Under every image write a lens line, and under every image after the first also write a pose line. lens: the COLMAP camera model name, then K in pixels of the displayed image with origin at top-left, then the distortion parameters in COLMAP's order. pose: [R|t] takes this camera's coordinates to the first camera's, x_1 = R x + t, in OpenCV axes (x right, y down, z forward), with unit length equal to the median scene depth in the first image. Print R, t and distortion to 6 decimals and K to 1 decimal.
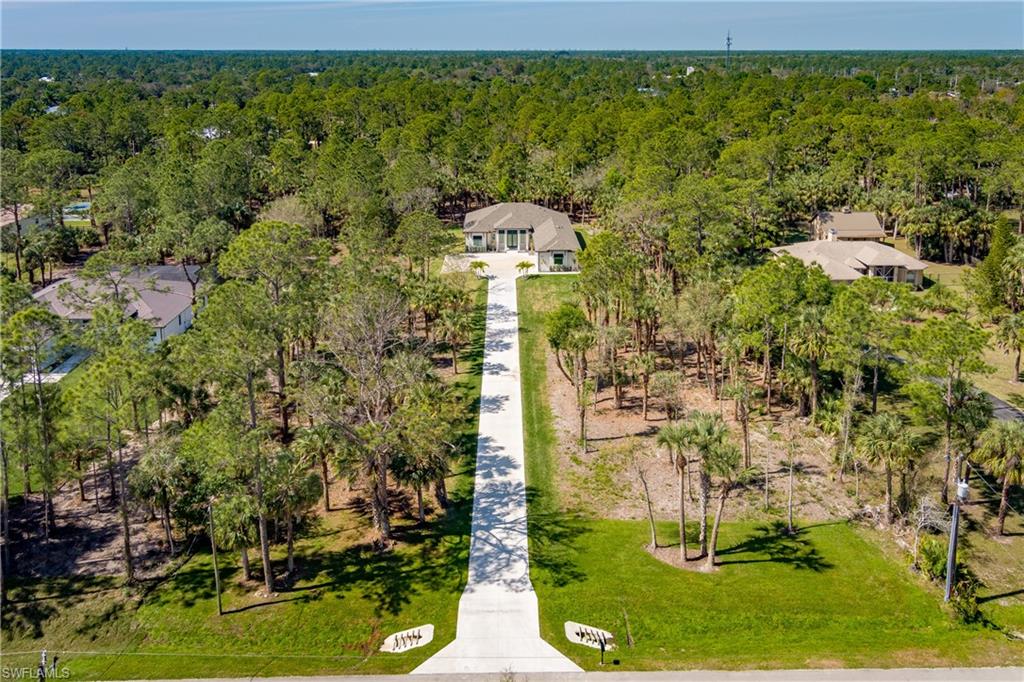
lens RADIAL K [[820.3, 0, 514.8], [0, 820.3, 294.5], [0, 0, 1]] dist [0.022857, -0.008654]
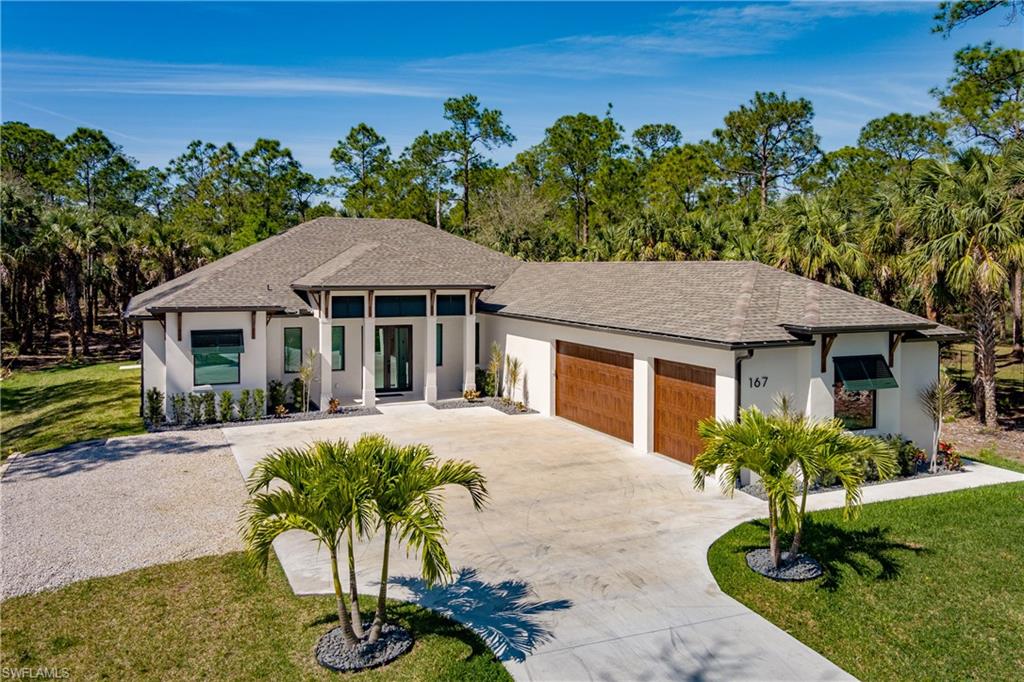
lens RADIAL K [[820.3, 0, 514.8], [0, 820.3, 294.5], [0, 0, 1]] dist [0.022857, -0.008654]
pose [[0.920582, -0.005023, 0.390516, -0.120069], [0.103929, 0.967014, -0.232558, -0.063808], [-0.376466, 0.254674, 0.890738, 1.748499]]
